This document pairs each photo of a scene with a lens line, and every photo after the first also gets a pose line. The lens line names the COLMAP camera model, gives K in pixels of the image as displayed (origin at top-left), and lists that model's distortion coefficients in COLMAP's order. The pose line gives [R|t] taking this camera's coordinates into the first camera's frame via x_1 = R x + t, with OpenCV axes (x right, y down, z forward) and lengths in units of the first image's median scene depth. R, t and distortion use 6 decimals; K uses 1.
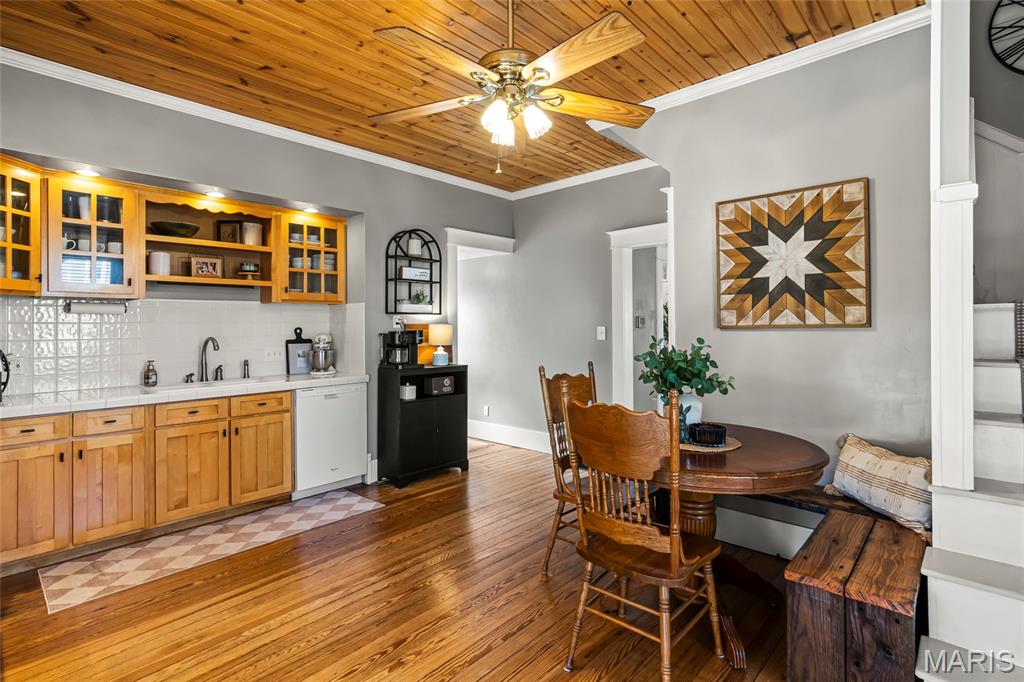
lens RADIAL K [[497.1, 0, 513.4], [0, 497.1, 323.8], [0, 0, 1]] dist [0.000297, 0.001234]
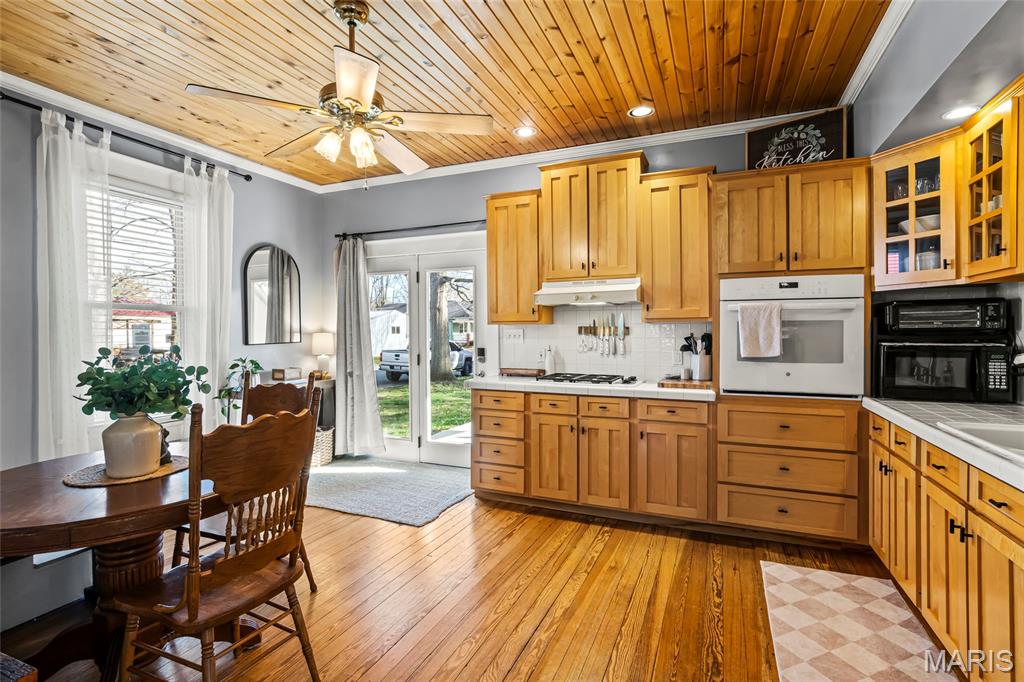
lens RADIAL K [[503.2, 0, 509.6], [0, 503.2, 334.0], [0, 0, 1]] dist [-0.015182, 0.012689]
pose [[-0.941272, 0.015947, -0.337273, 0.026099], [0.015231, 0.999873, 0.004769, 0.008981], [0.337306, -0.000648, -0.941395, 1.172812]]
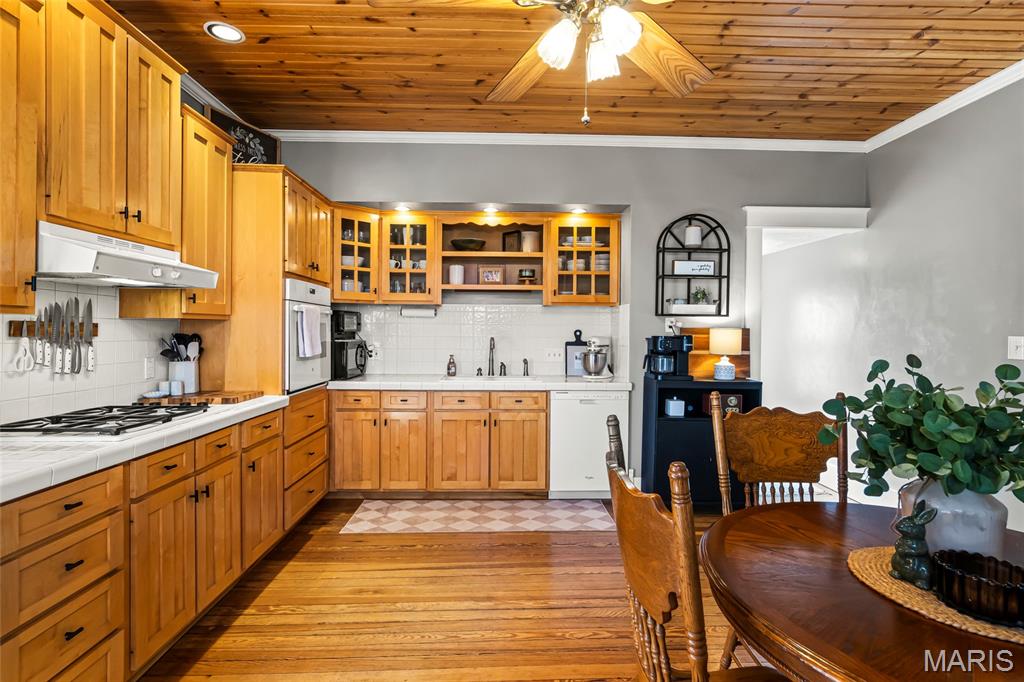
lens RADIAL K [[503.2, 0, 509.6], [0, 503.2, 334.0], [0, 0, 1]] dist [-0.015182, 0.012689]
pose [[0.698375, 0.021146, -0.715420, 0.232147], [-0.011154, 0.999764, 0.018662, -0.001691], [0.715645, -0.005053, 0.698445, 0.221531]]
